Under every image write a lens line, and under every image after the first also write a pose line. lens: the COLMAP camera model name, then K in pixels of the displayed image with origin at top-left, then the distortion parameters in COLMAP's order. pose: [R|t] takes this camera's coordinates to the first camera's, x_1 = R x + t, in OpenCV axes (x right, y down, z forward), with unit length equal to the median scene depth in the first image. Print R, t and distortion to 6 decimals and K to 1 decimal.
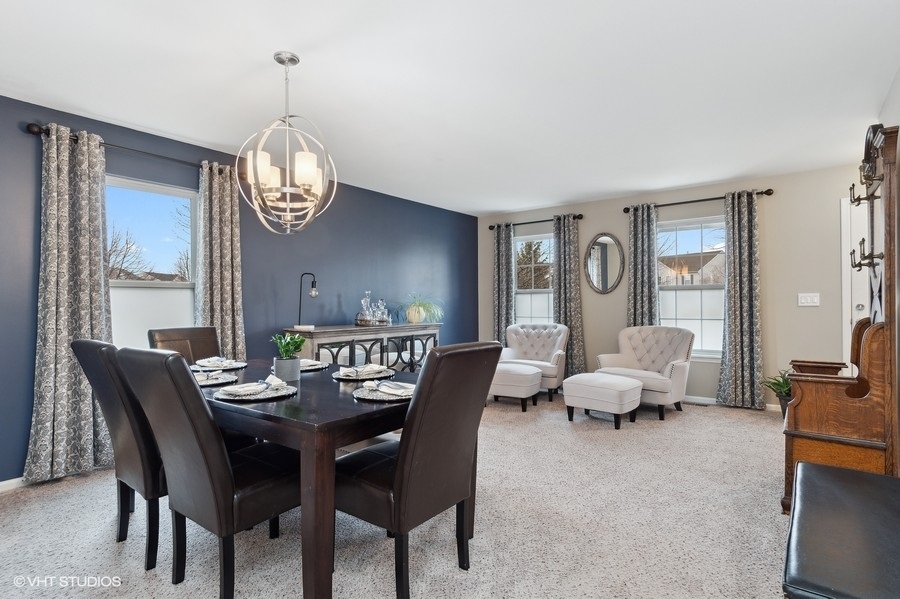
lens RADIAL K [[466.7, 0, 449.7], [0, 466.7, 304.8], [0, 0, 1]] dist [0.005803, 0.000576]
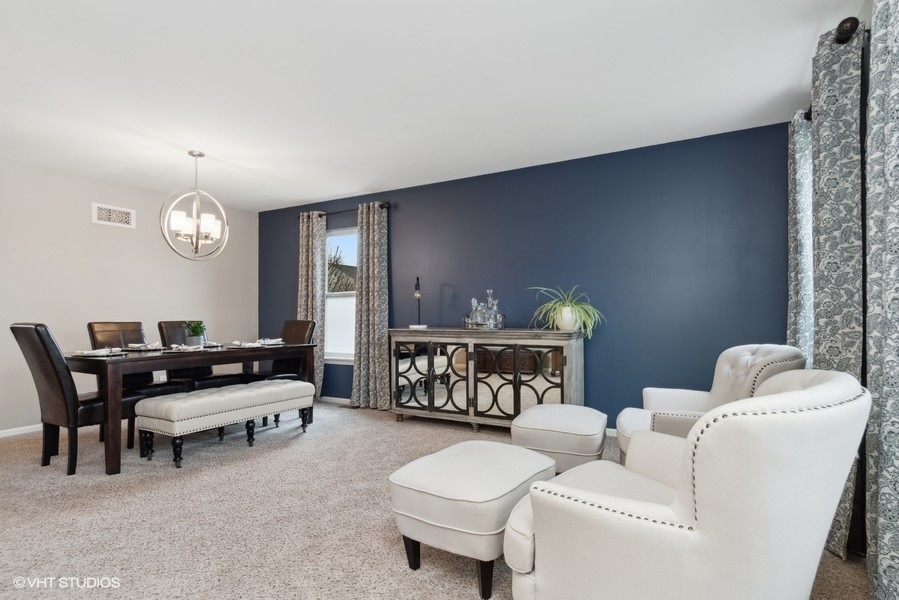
lens RADIAL K [[466.2, 0, 449.2], [0, 466.2, 299.5], [0, 0, 1]] dist [0.005803, 0.000576]
pose [[0.156217, -0.004975, -0.987710, 0.796204], [0.014485, 0.999891, -0.002746, -0.011352], [0.987617, -0.013878, 0.156272, 0.902486]]
